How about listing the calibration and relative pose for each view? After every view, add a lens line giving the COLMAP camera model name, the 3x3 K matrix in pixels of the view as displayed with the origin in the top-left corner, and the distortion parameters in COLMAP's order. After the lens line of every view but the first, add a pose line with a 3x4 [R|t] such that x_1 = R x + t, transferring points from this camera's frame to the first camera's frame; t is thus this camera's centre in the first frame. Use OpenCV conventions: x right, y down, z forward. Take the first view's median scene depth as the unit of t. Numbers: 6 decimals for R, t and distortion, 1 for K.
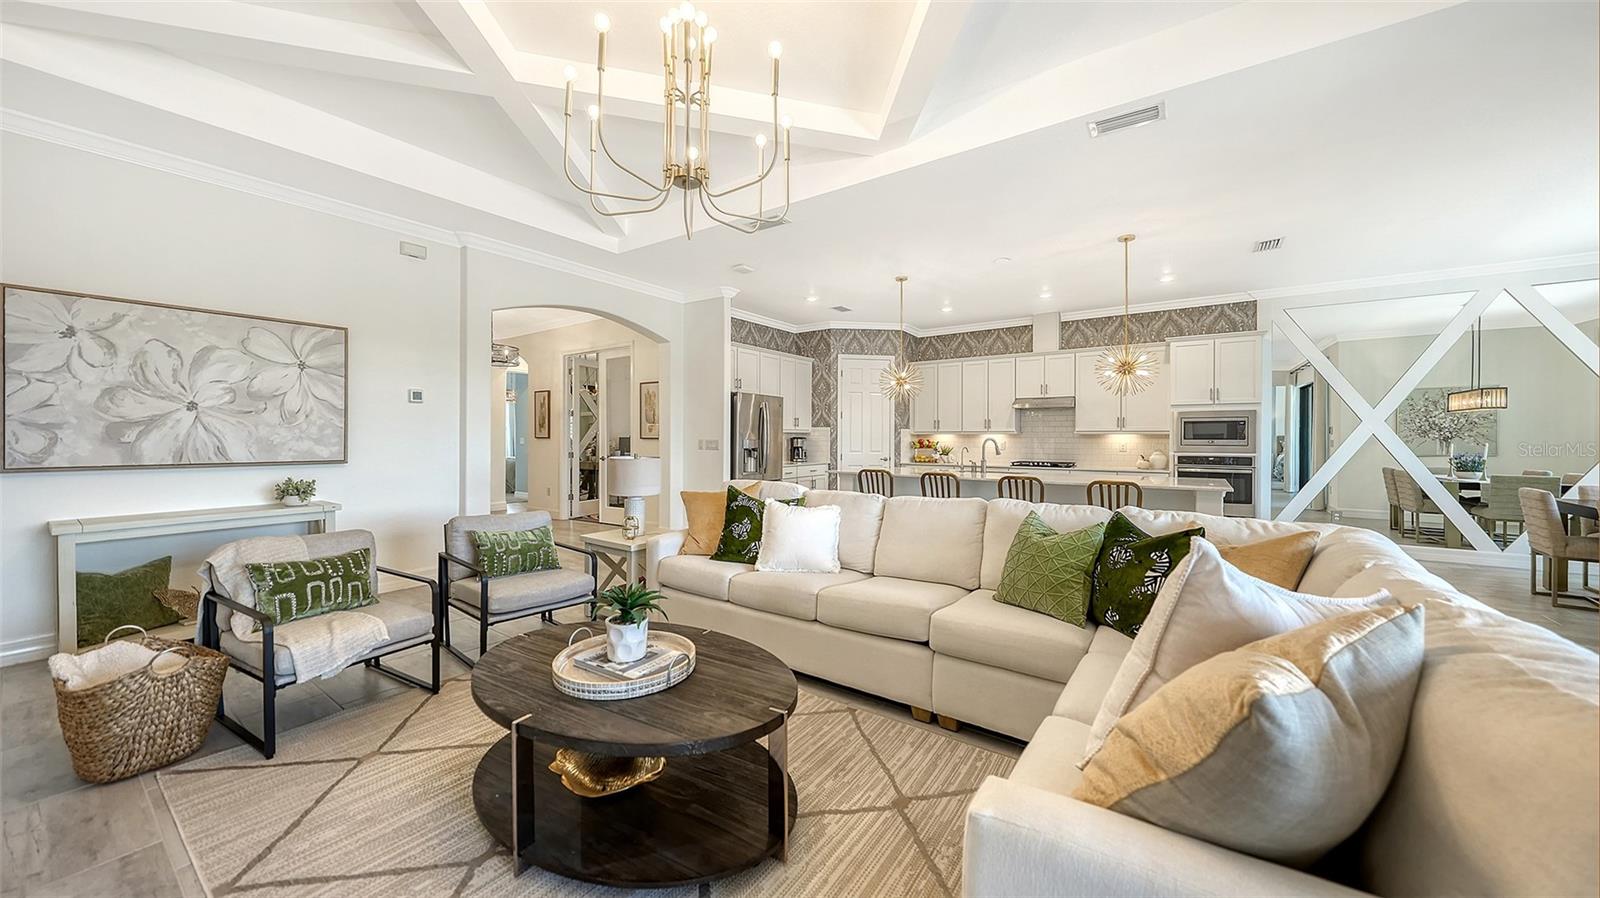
lens RADIAL K [[562.3, 0, 773.7], [0, 562.3, 416.5], [0, 0, 1]] dist [-0.002932, -0.000839]
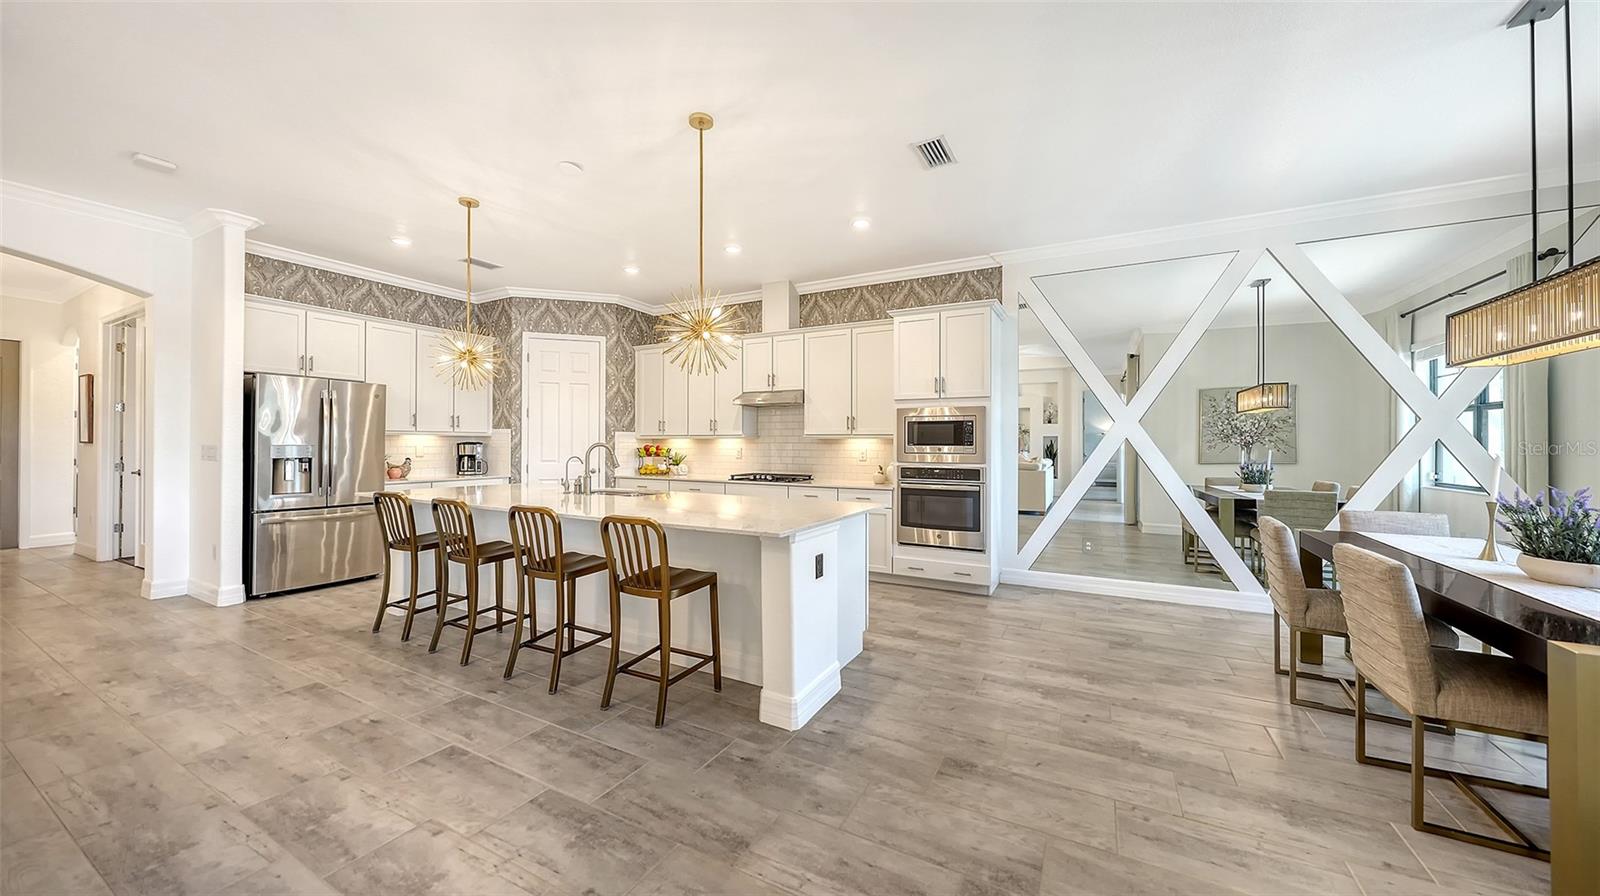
lens RADIAL K [[562.3, 0, 783.7], [0, 562.3, 414.9], [0, 0, 1]] dist [-0.002932, -0.000839]
pose [[0.991544, 0.007334, 0.129567, 0.675477], [-0.005602, 0.999890, -0.013727, 0.016669], [-0.129653, 0.012885, 0.991476, 0.396198]]
